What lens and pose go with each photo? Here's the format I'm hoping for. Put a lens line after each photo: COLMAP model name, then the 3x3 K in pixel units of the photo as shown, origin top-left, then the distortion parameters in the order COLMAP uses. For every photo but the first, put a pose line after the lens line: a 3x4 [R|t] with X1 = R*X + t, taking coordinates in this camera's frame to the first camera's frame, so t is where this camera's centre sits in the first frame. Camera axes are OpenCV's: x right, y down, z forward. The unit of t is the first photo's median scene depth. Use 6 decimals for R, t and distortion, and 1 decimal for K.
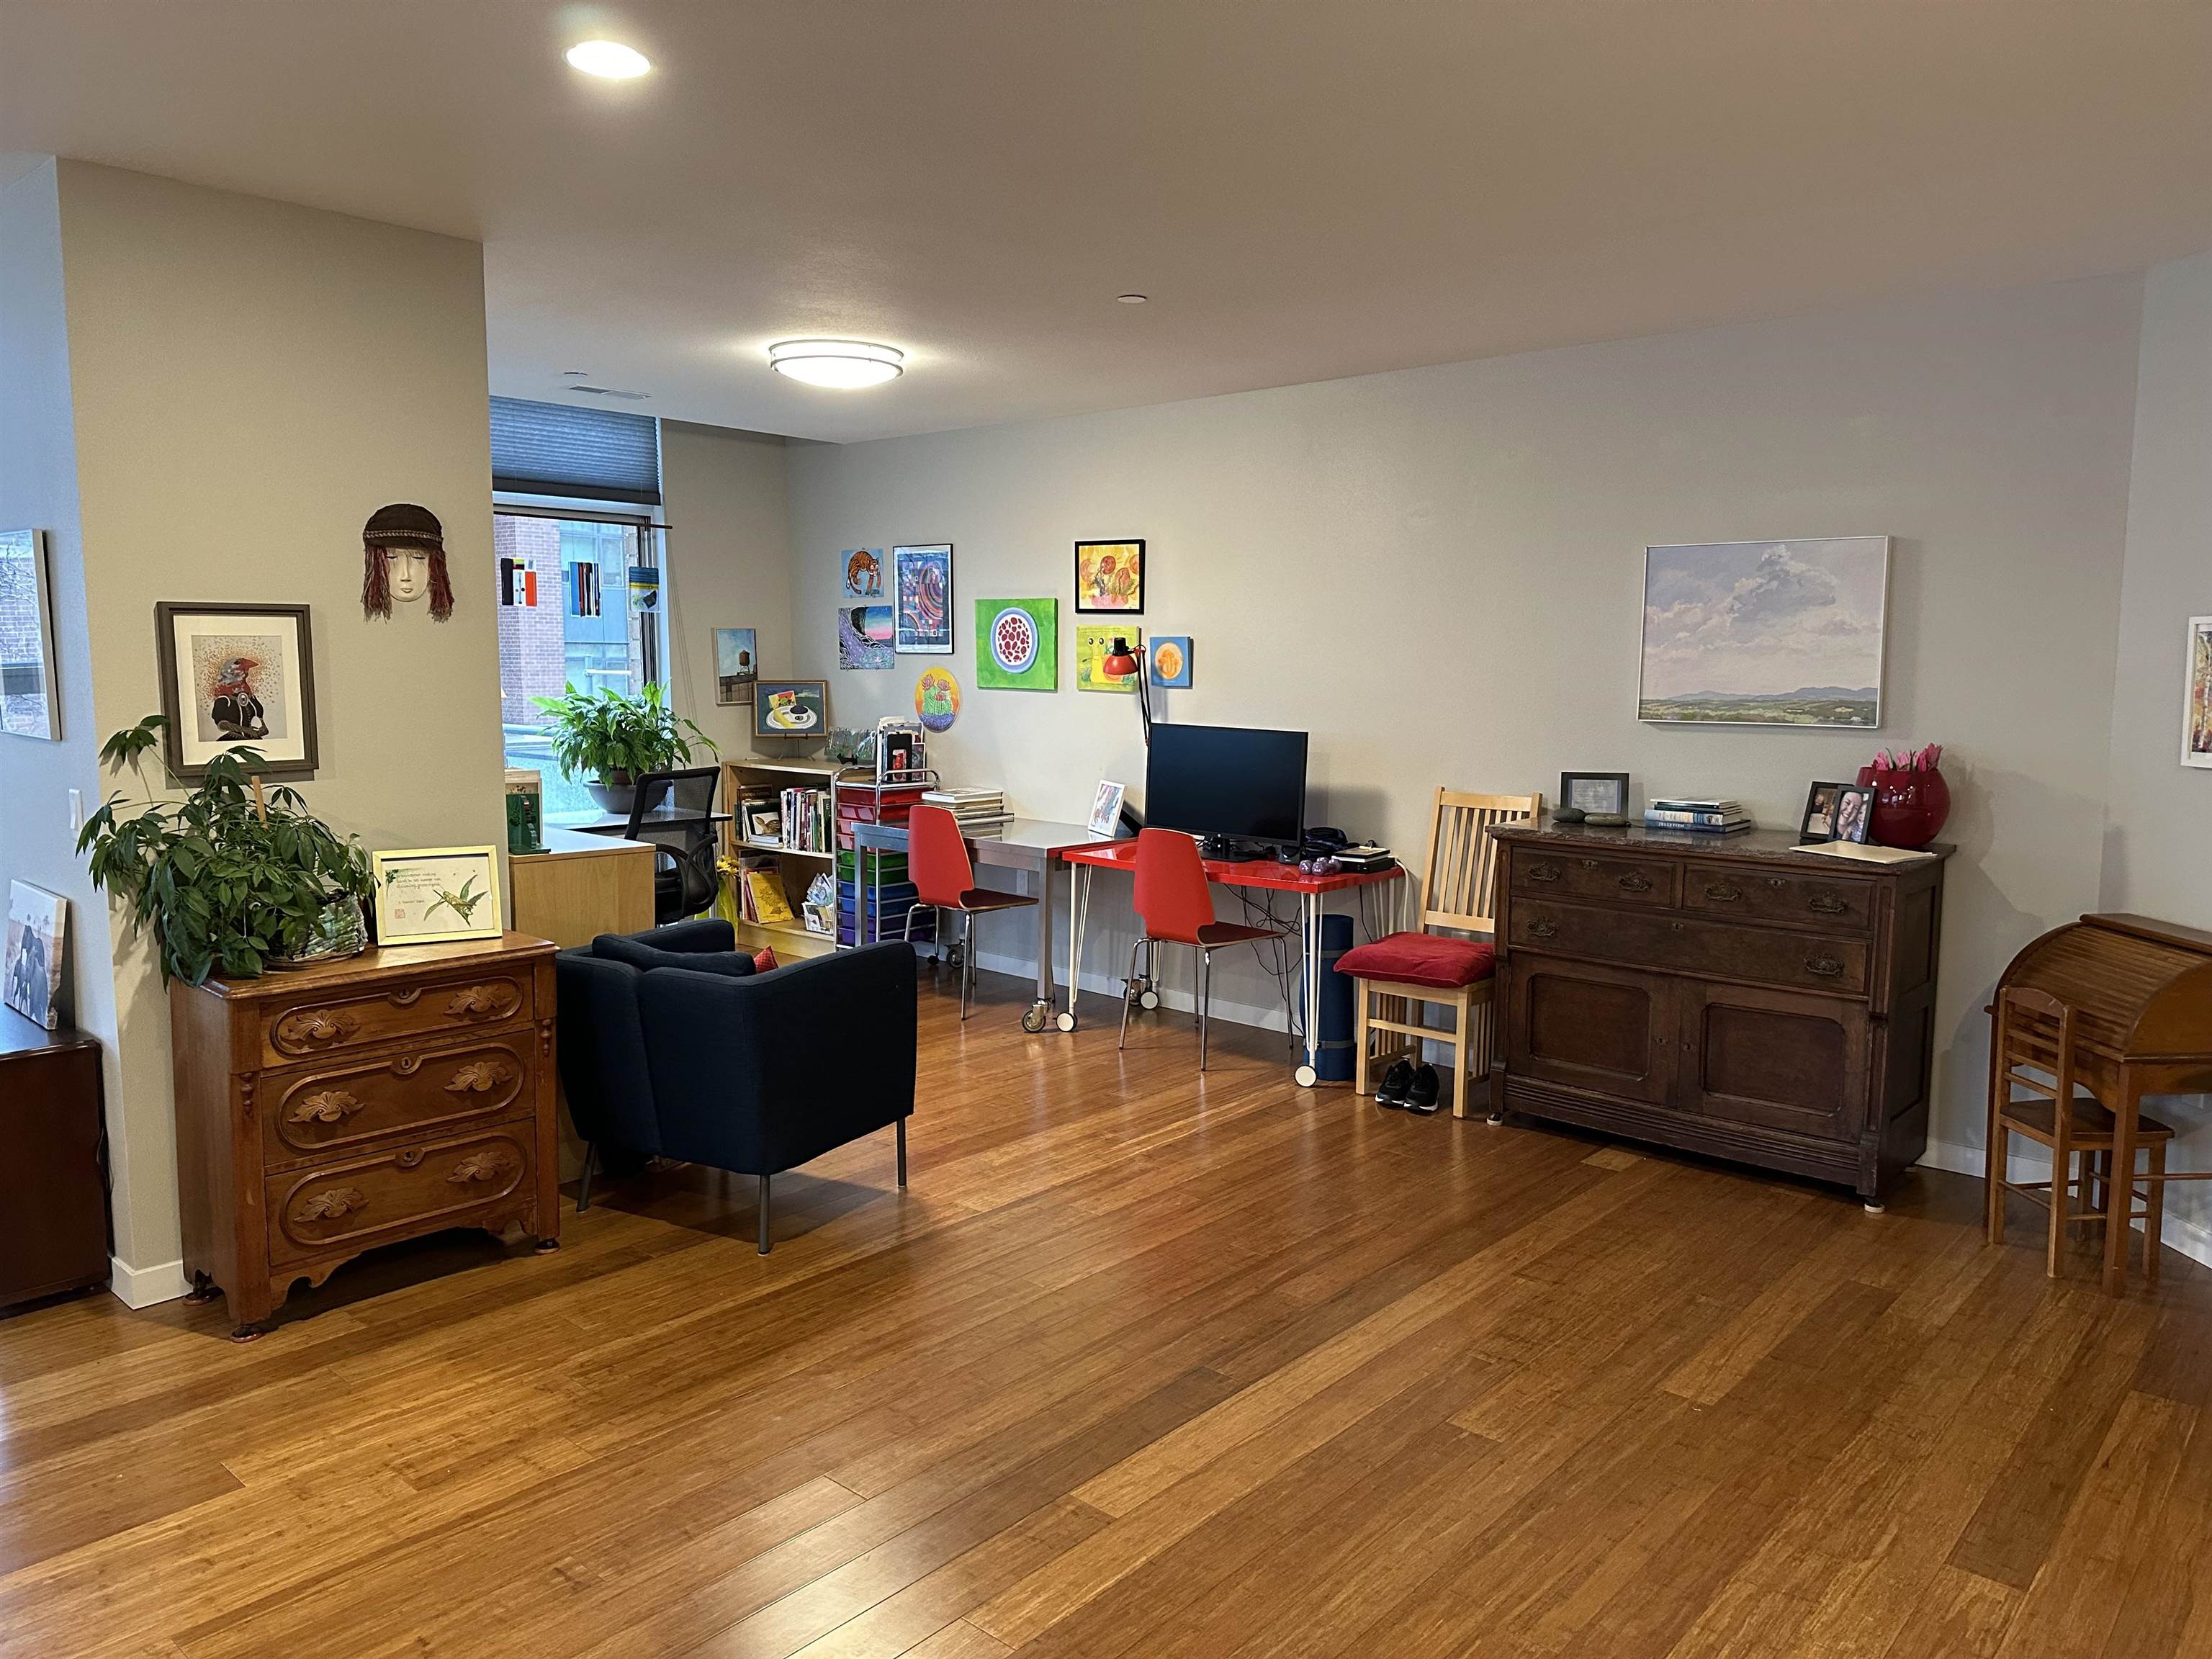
lens RADIAL K [[1547.8, 0, 1153.2], [0, 1547.8, 804.7], [0, 0, 1]] dist [0.067595, -0.076940]
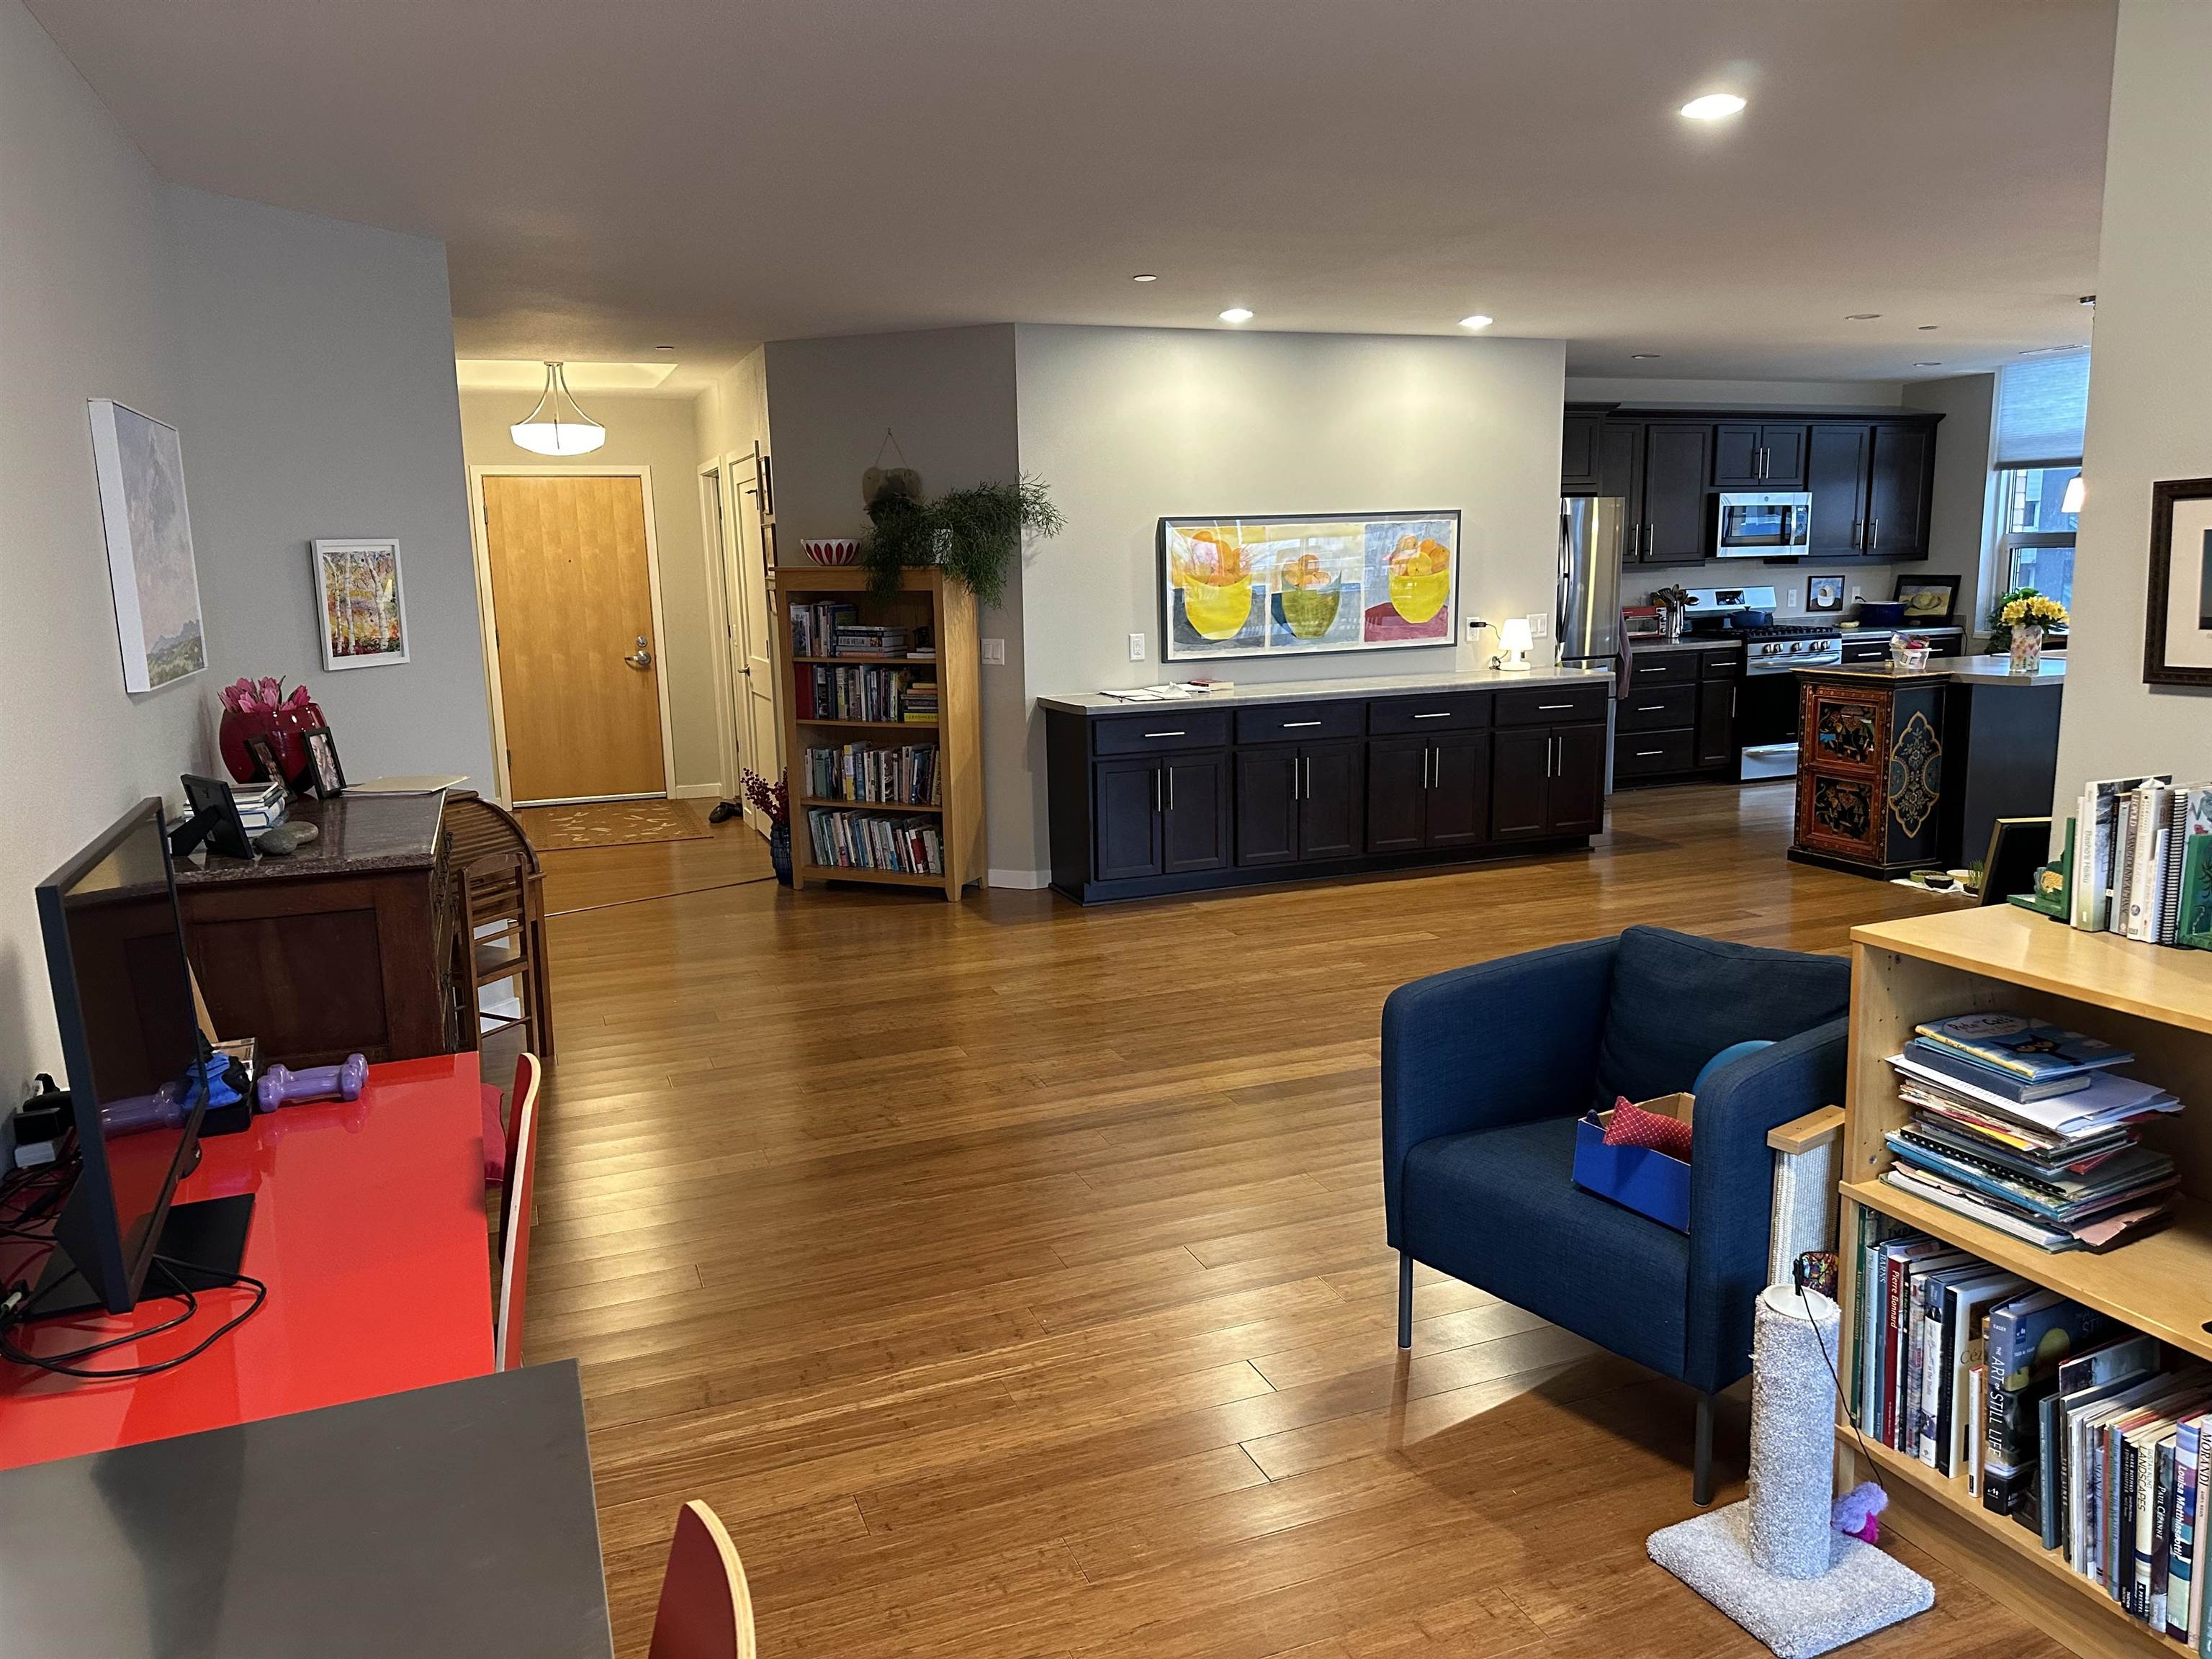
lens RADIAL K [[1547.8, 0, 1109.9], [0, 1547.8, 828.0], [0, 0, 1]] dist [0.067595, -0.076940]
pose [[-0.879415, -0.067771, 0.471207, -0.313365], [0.063722, 0.964150, 0.257594, -0.138491], [-0.471771, 0.256558, -0.843570, 1.385747]]
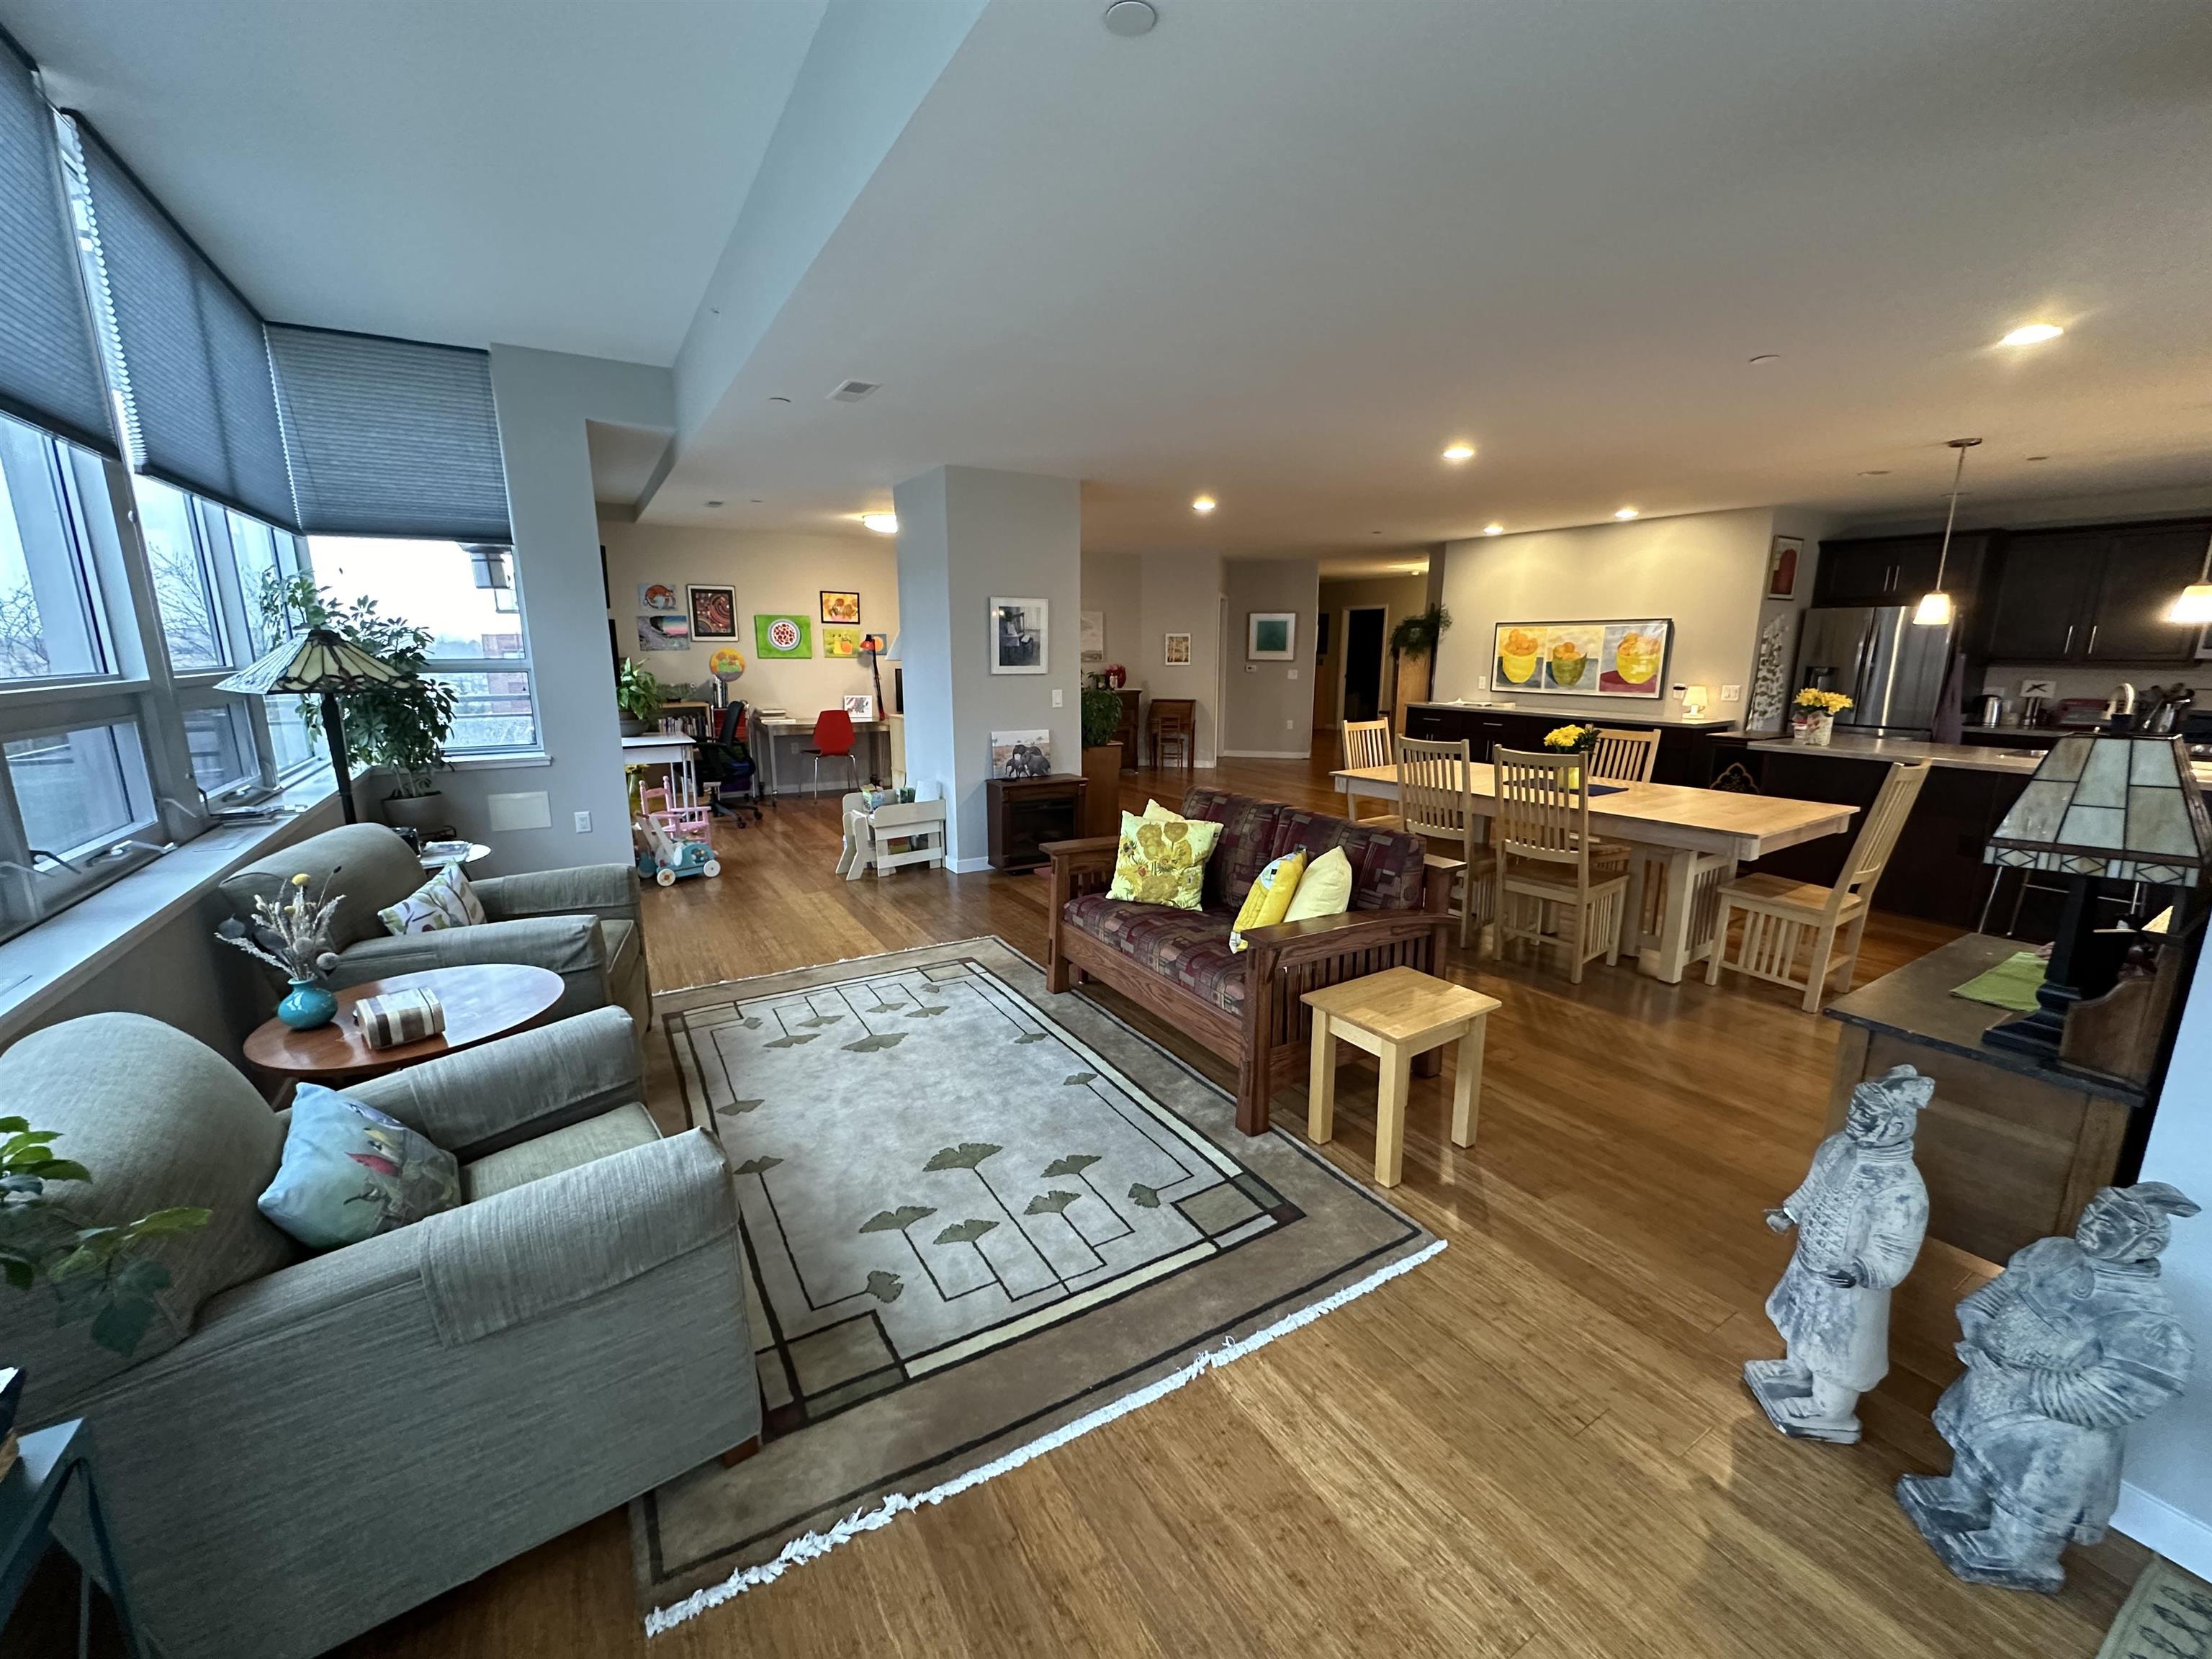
lens RADIAL K [[880.1, 0, 1105.3], [0, 880.1, 833.0], [0, 0, 1]] dist [-0.004400, 0.000912]
pose [[0.318182, -0.202048, 0.926249, -1.577141], [0.092459, 0.978981, 0.181790, -0.023442], [-0.943510, 0.027798, 0.330176, 0.245644]]
